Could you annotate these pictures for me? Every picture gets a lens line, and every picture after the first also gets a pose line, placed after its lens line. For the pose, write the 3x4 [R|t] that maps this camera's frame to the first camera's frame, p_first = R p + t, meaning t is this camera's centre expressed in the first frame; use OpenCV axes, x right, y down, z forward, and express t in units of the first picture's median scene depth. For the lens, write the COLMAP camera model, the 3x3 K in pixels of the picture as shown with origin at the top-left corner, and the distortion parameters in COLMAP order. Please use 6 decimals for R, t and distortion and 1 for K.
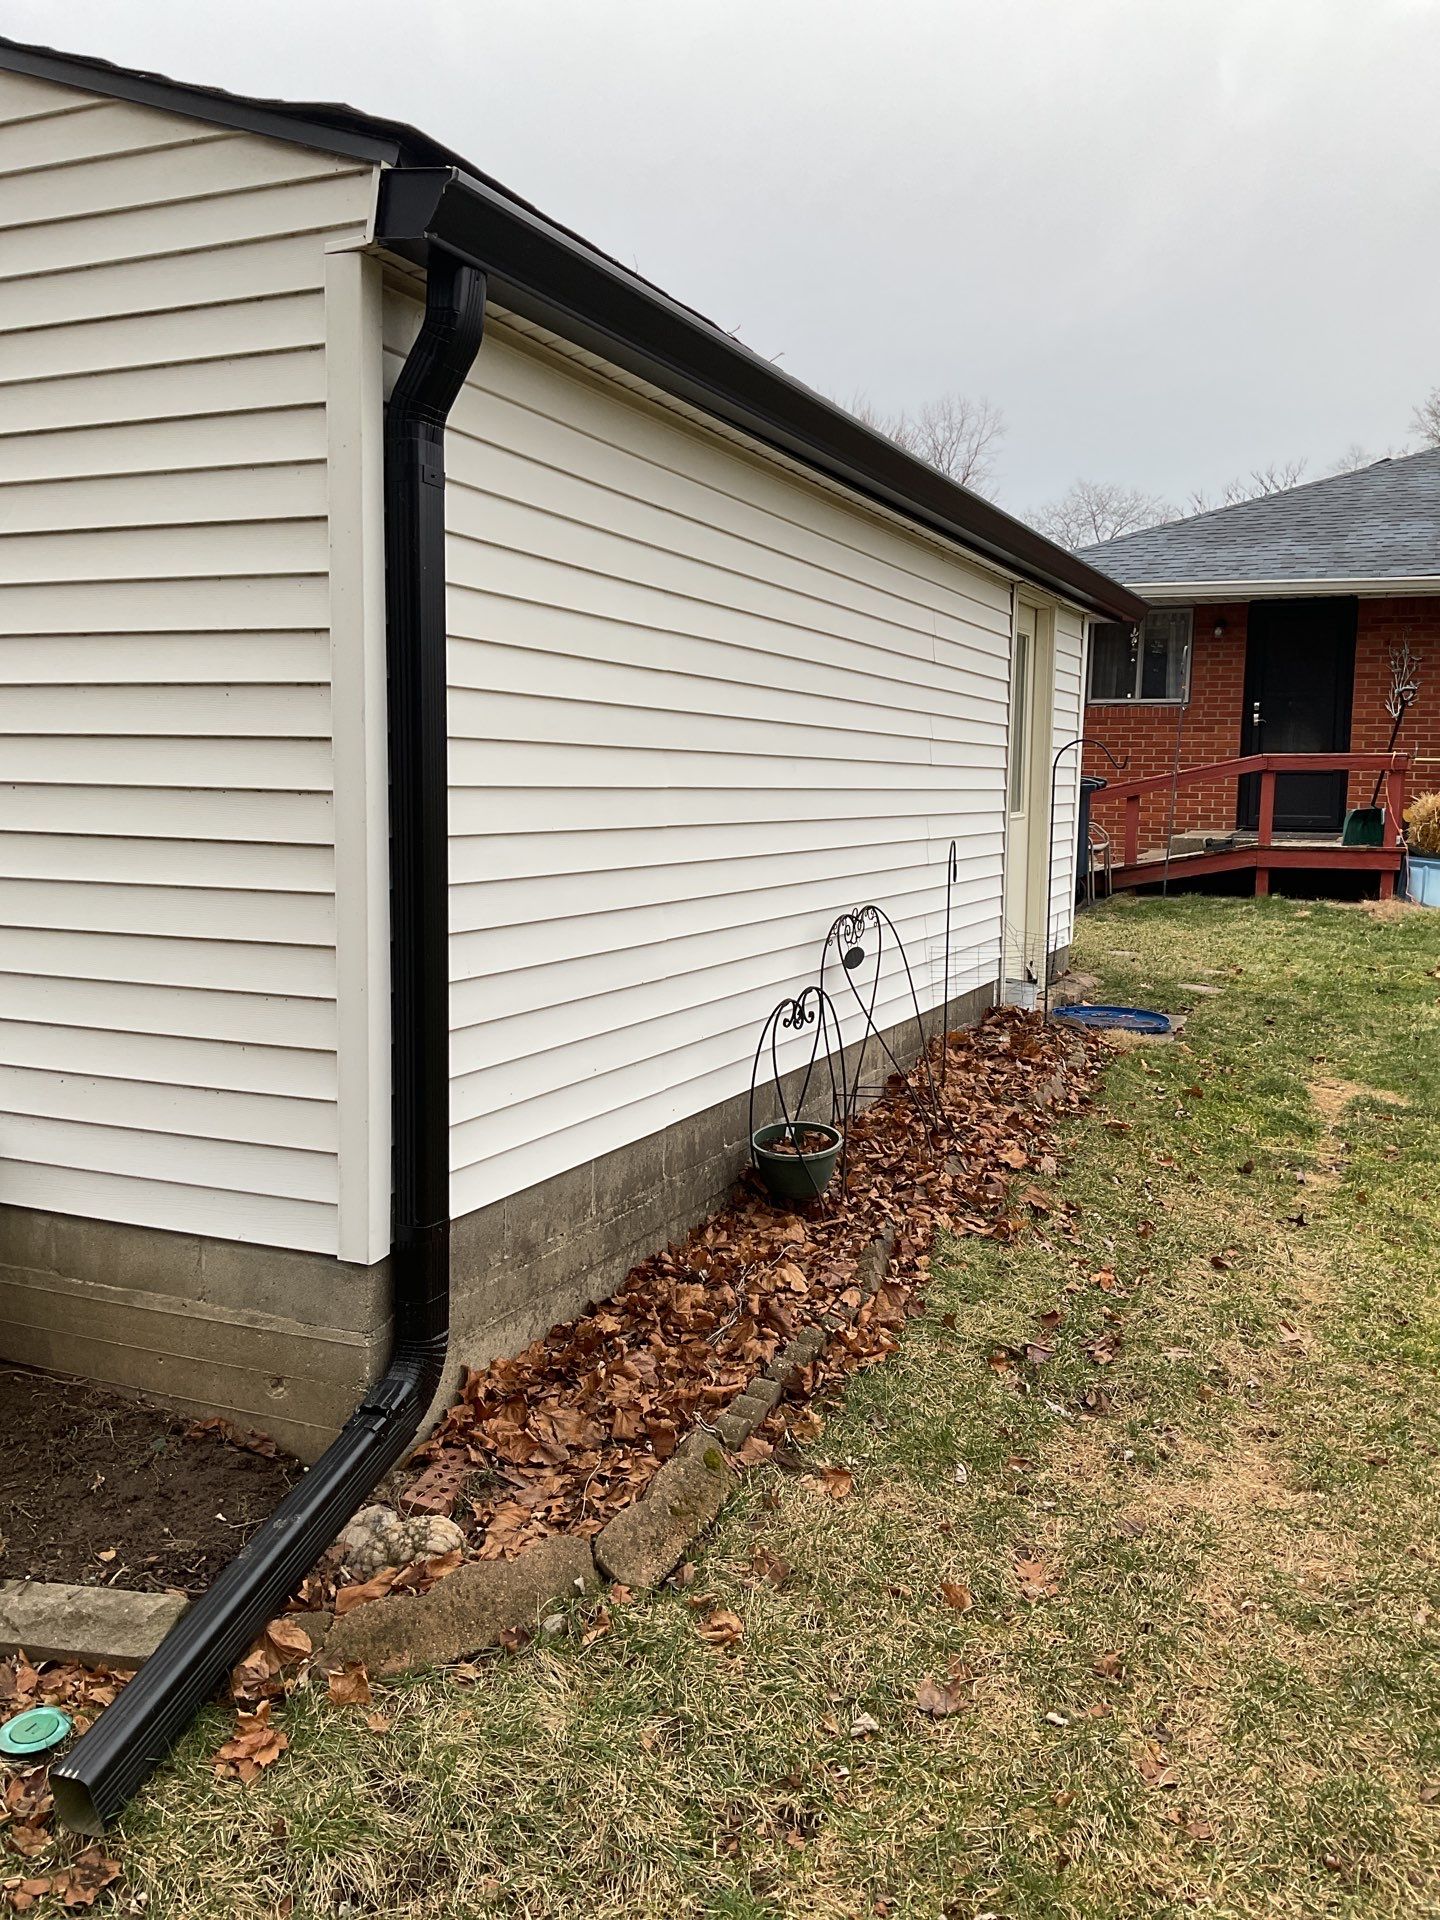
lens RADIAL K [[1569.3, 0, 723.4], [0, 1569.3, 952.6], [0, 0, 1]] dist [0.057609, -0.135368]
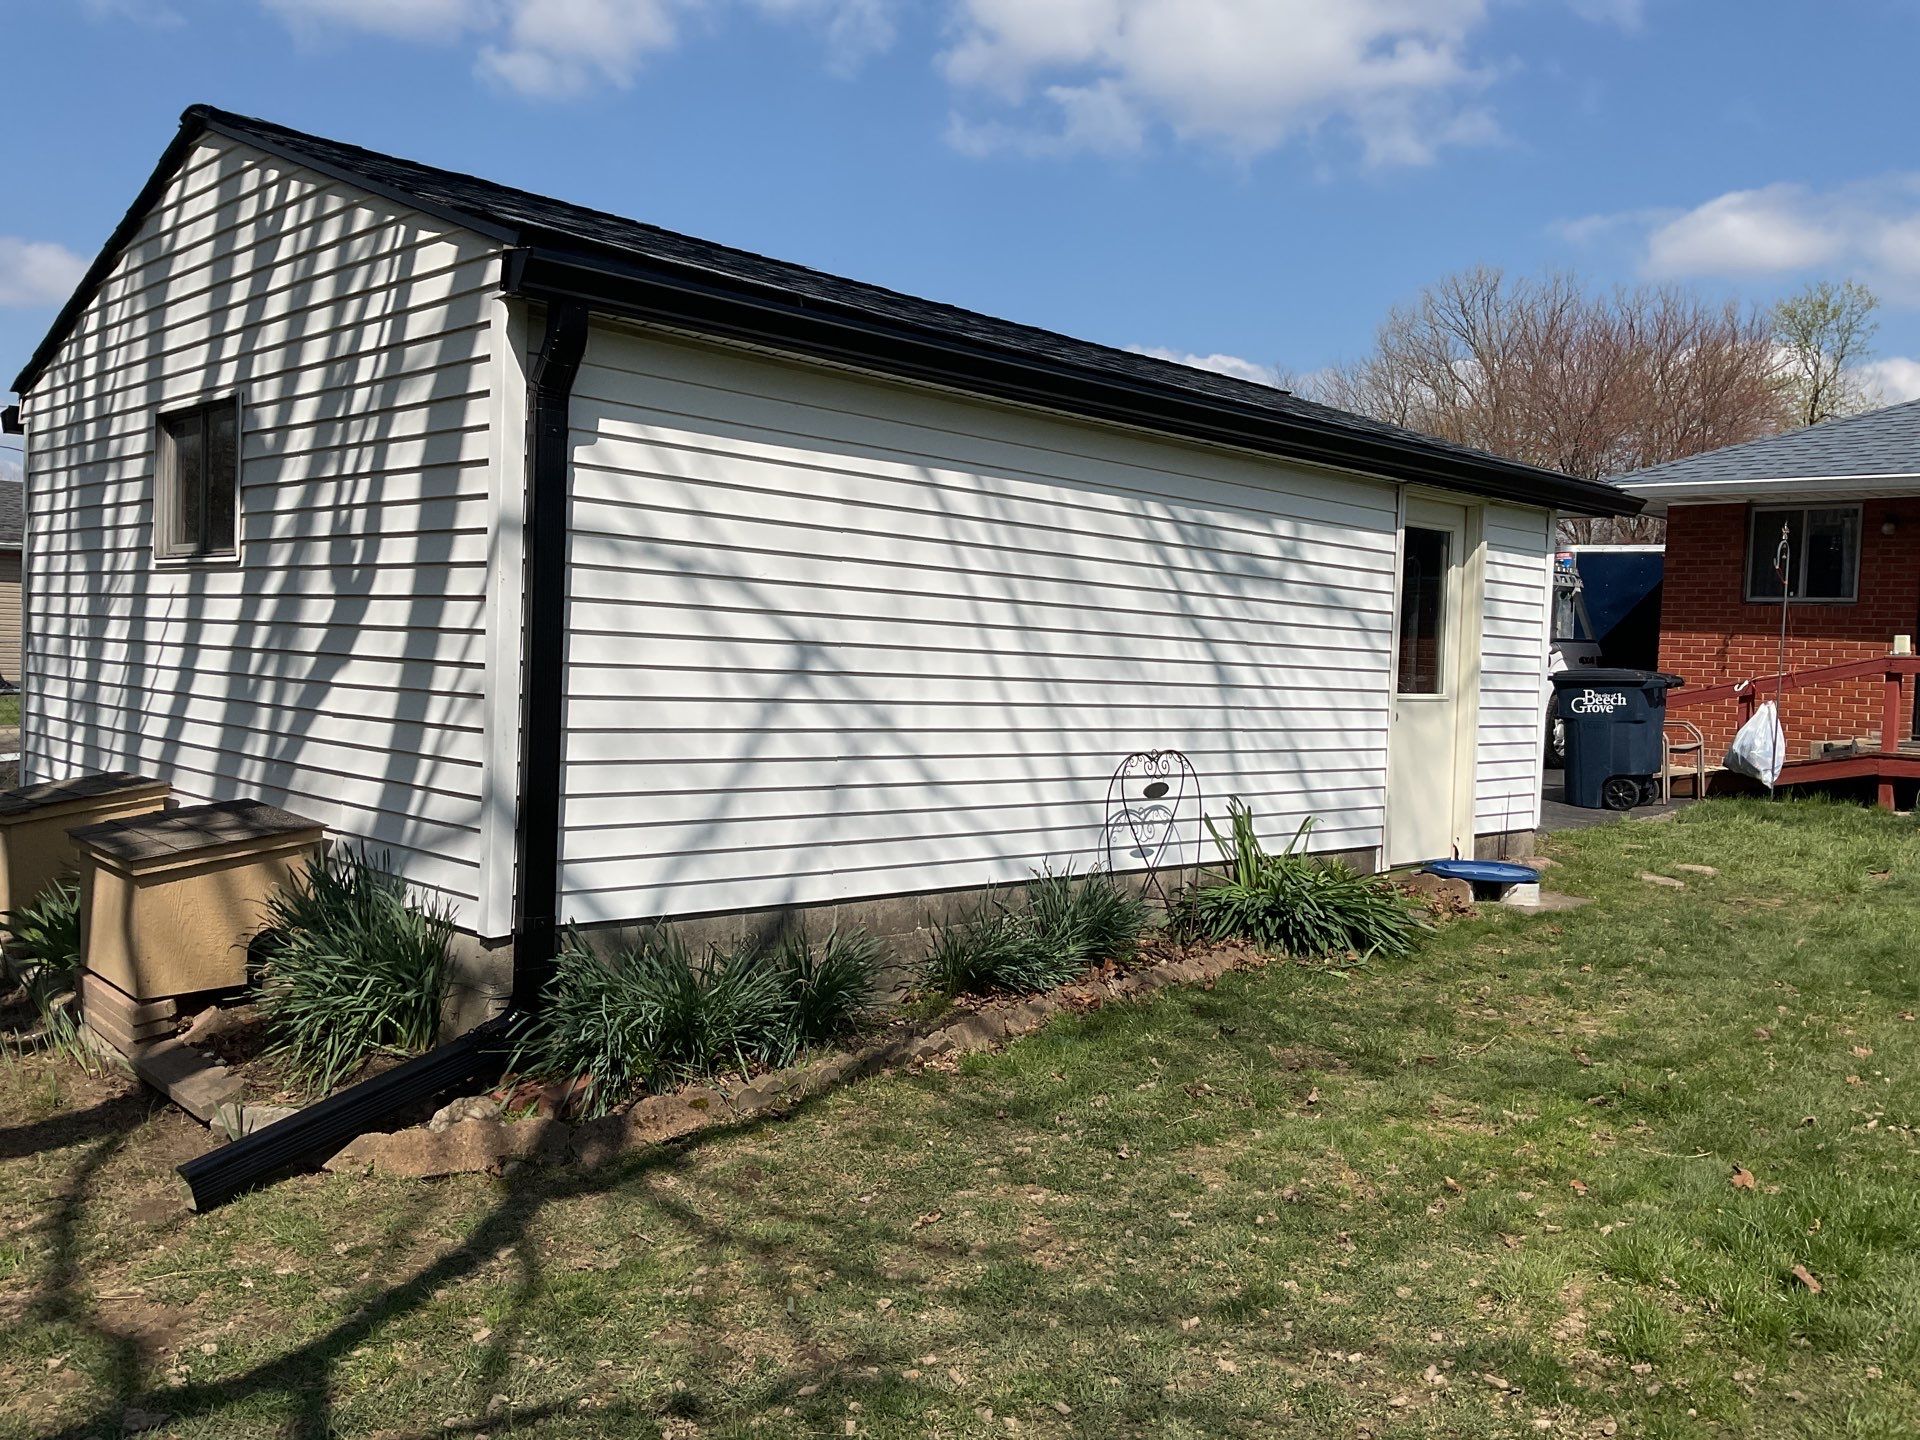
lens RADIAL K [[1569.3, 0, 960.0], [0, 1569.3, 720.0], [0, 0, 1]] dist [0.057609, -0.135368]
pose [[0.925101, 0.035319, -0.378076, 0.813346], [-0.067169, 0.995184, -0.071387, 0.067665], [0.373734, 0.091436, 0.923018, -0.275254]]
